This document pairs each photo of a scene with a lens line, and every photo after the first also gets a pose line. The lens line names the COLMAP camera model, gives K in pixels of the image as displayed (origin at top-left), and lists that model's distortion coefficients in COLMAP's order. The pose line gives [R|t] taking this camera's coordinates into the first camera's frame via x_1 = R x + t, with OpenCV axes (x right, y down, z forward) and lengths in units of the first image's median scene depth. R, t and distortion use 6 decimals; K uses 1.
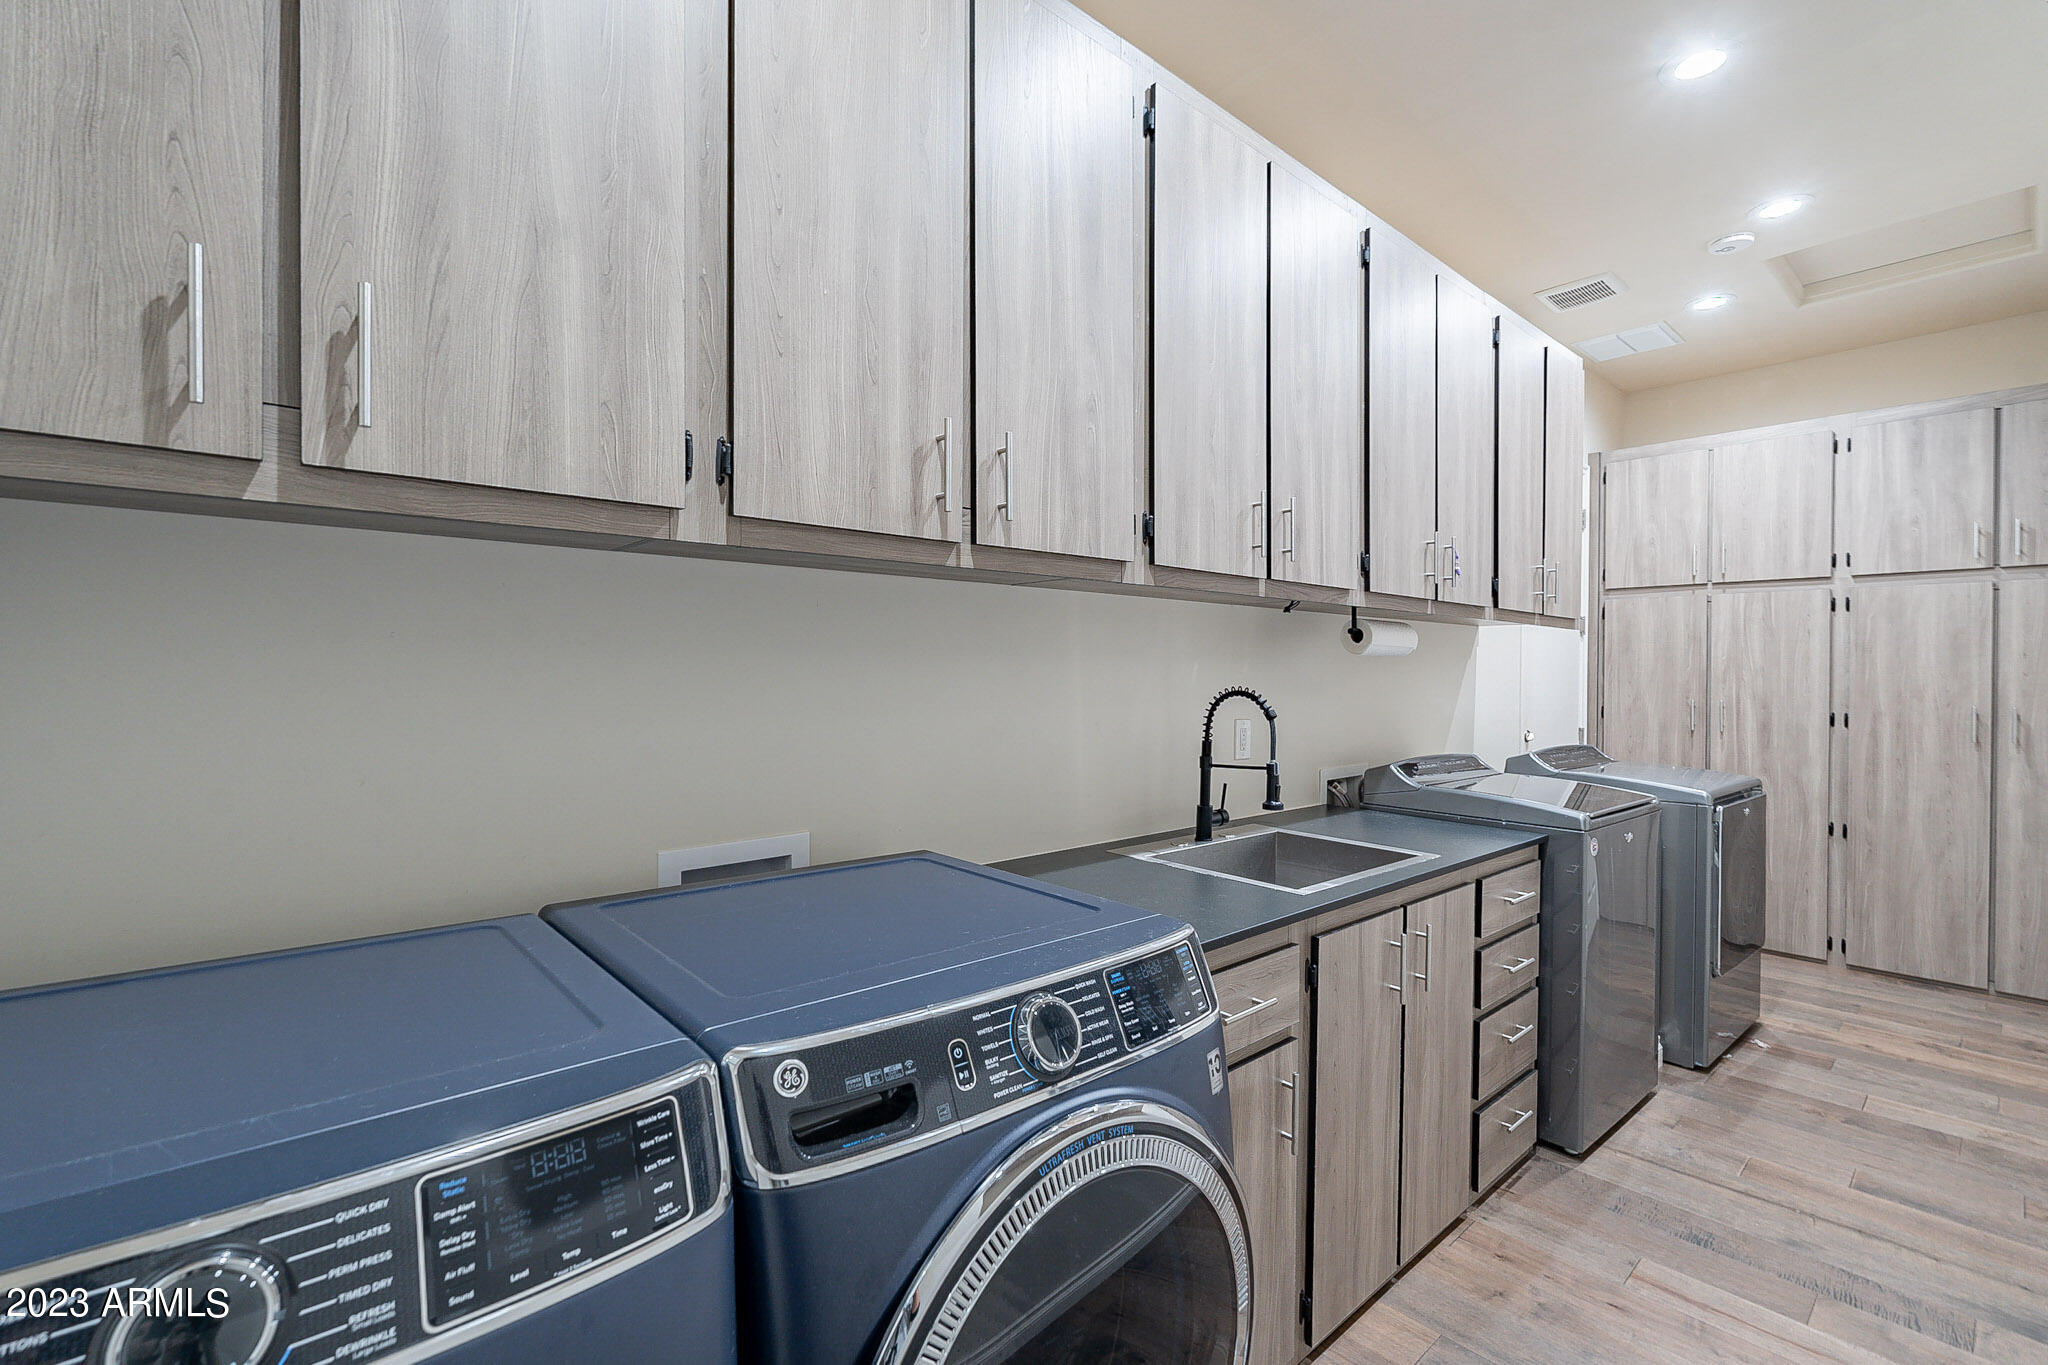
lens RADIAL K [[901.2, 0, 1028.4], [0, 901.2, 685.8], [0, 0, 1]] dist [-0.000087, -0.000286]
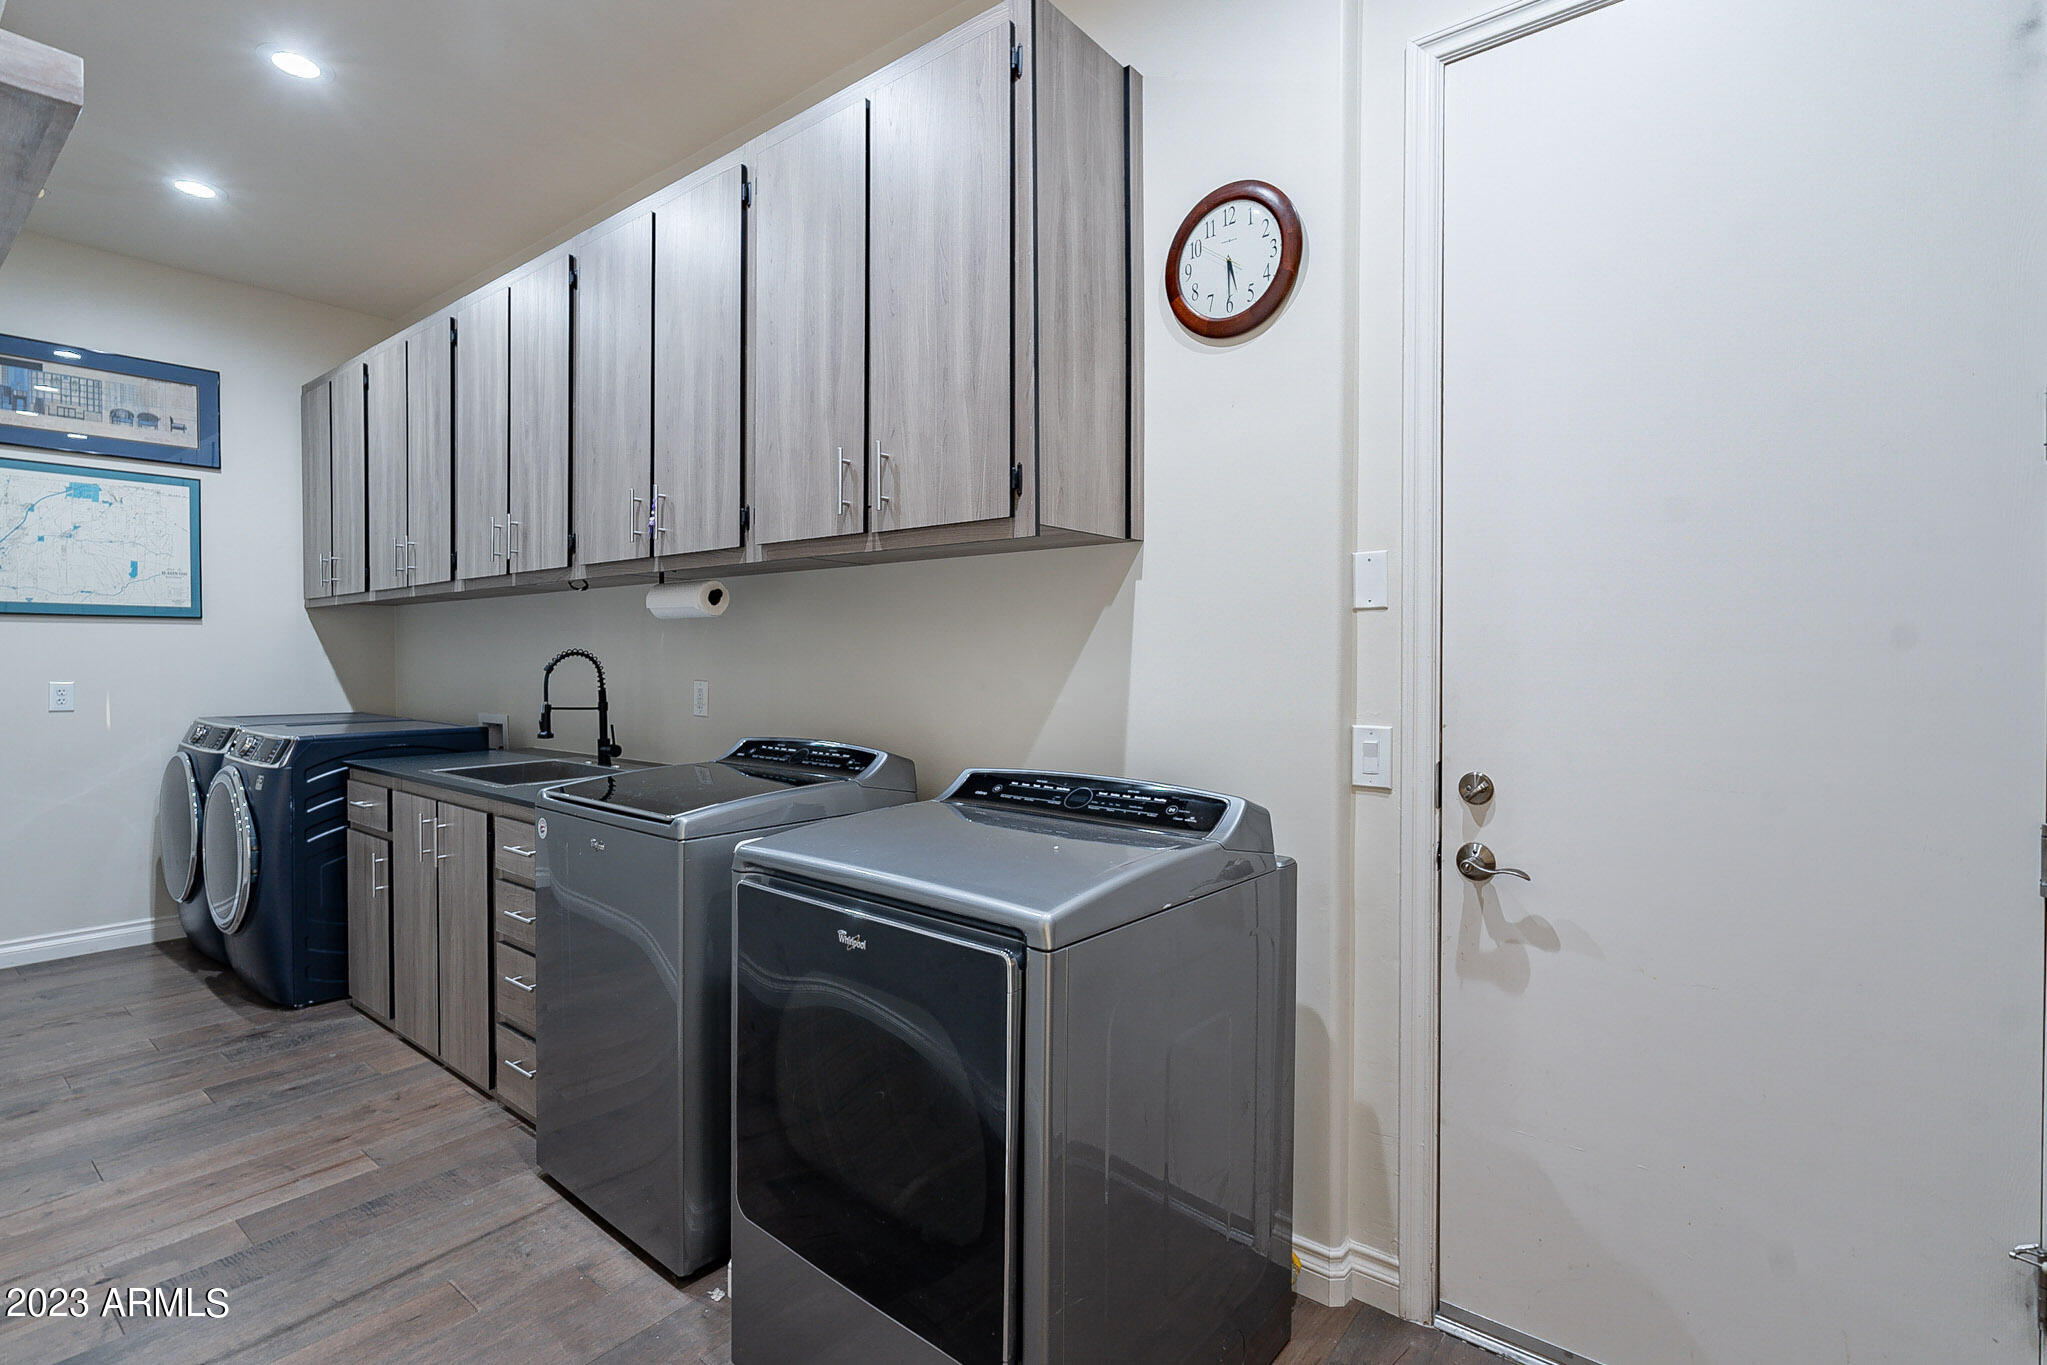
lens RADIAL K [[959.6, 0, 1023.5], [0, 959.6, 682.5], [0, 0, 1]] dist [0.001320, 0.000524]
pose [[0.170985, 0.027906, -0.984878, 1.816551], [-0.012733, 0.999578, 0.026112, 0.004616], [0.985191, 0.008075, 0.171268, 1.457944]]
